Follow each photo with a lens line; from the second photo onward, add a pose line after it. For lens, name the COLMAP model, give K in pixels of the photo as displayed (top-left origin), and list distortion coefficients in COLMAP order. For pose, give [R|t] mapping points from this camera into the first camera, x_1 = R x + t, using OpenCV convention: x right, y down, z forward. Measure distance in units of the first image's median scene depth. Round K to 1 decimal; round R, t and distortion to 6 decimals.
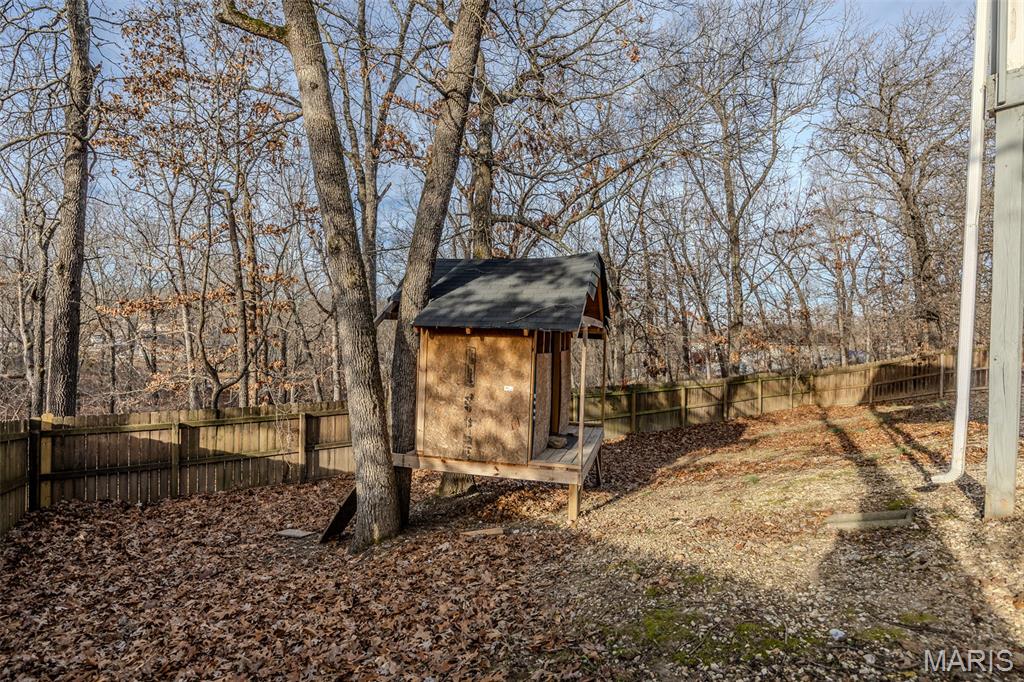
lens RADIAL K [[504.1, 0, 514.6], [0, 504.1, 339.3], [0, 0, 1]] dist [-0.007980, -0.001235]
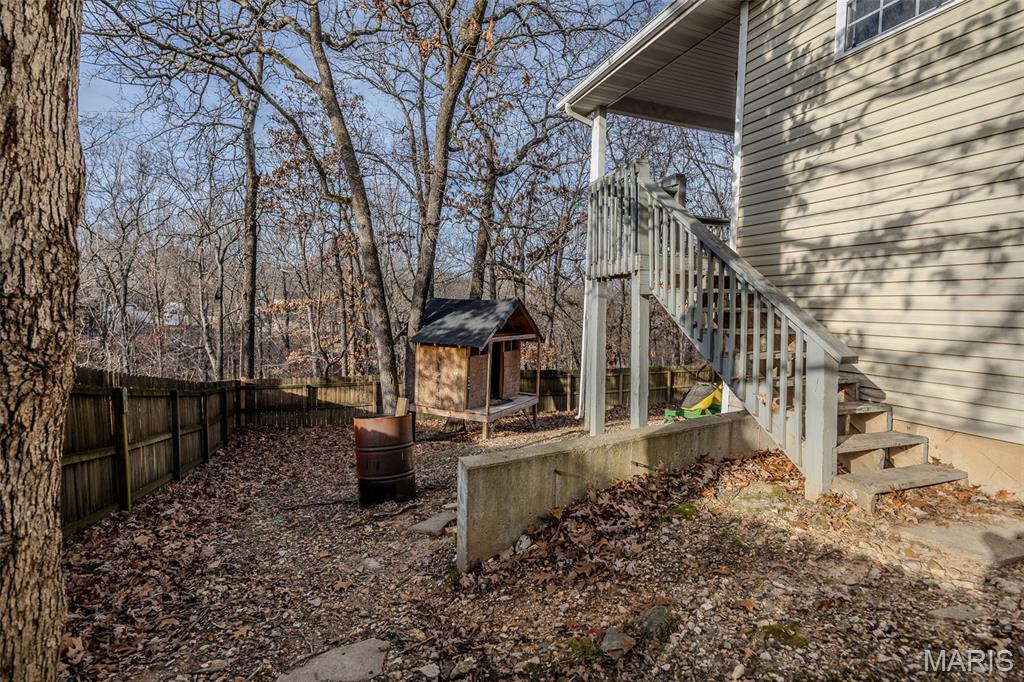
lens RADIAL K [[504.1, 0, 514.2], [0, 504.1, 337.7], [0, 0, 1]] dist [-0.007980, -0.001235]
pose [[0.981033, 0.019283, -0.192880, 0.570261], [-0.009622, 0.998657, 0.050902, -0.140733], [0.193603, -0.048080, 0.979901, -0.866012]]
